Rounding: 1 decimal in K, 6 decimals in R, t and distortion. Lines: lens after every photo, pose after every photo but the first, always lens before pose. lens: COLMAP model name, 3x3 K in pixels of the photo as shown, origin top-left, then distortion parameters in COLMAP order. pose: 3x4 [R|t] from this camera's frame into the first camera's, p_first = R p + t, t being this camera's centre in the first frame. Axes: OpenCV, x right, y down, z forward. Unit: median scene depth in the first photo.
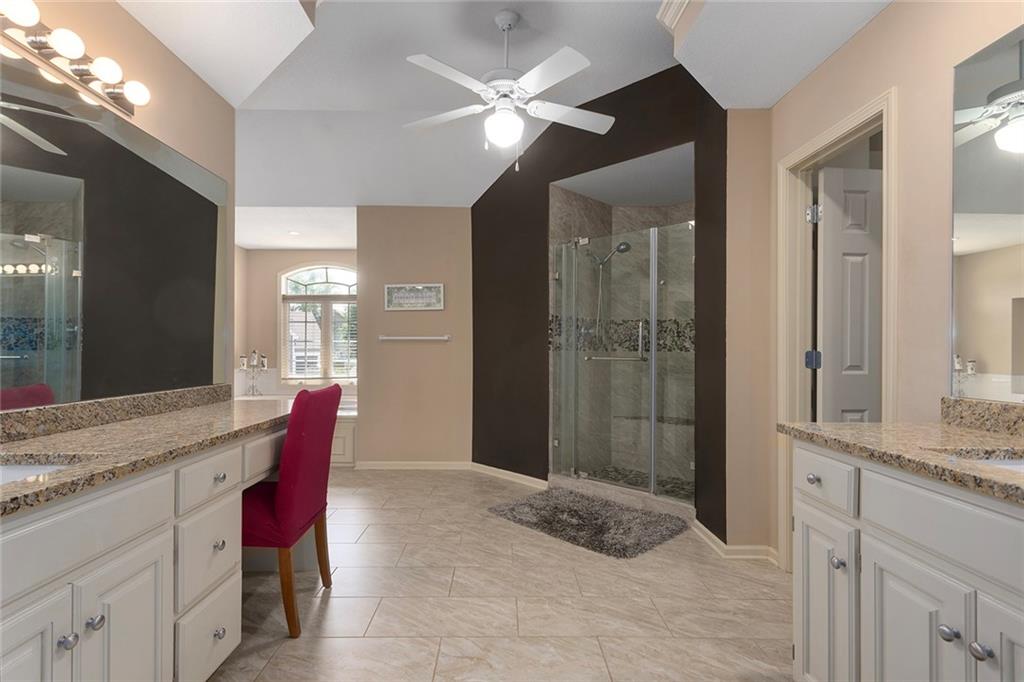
lens RADIAL K [[482.6, 0, 510.9], [0, 482.6, 344.7], [0, 0, 1]] dist [-0.005677, -0.000071]
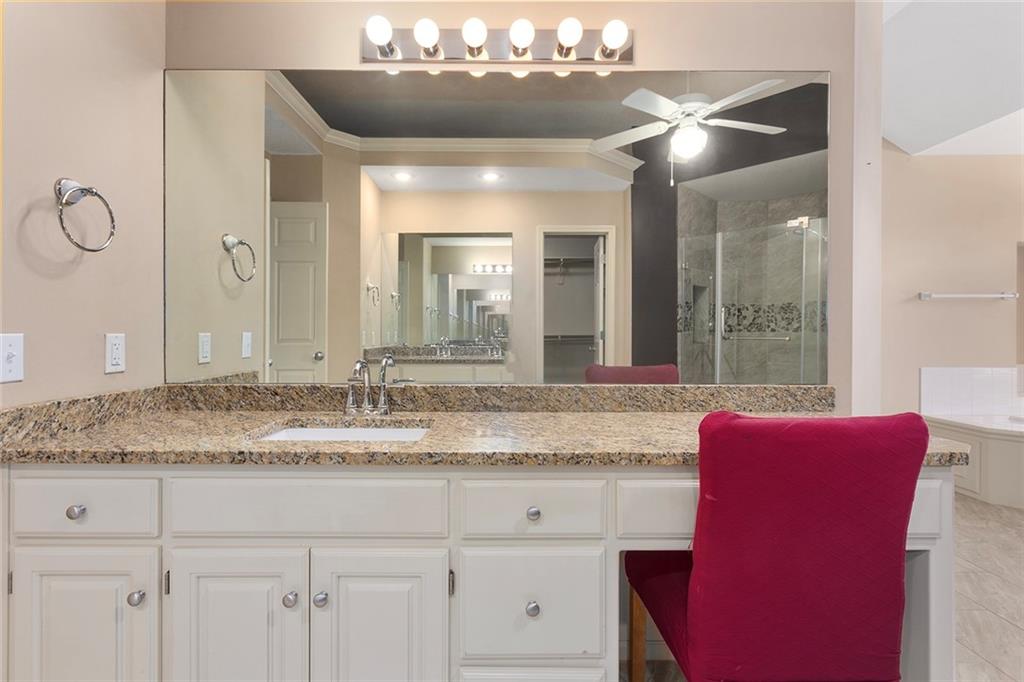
lens RADIAL K [[482.6, 0, 512.4], [0, 482.6, 335.9], [0, 0, 1]] dist [-0.005677, -0.000071]
pose [[-0.008629, 0.008389, -0.999928, 0.106791], [0.004351, 0.999956, 0.008352, 0.012551], [0.999953, -0.004278, -0.008665, 1.065884]]
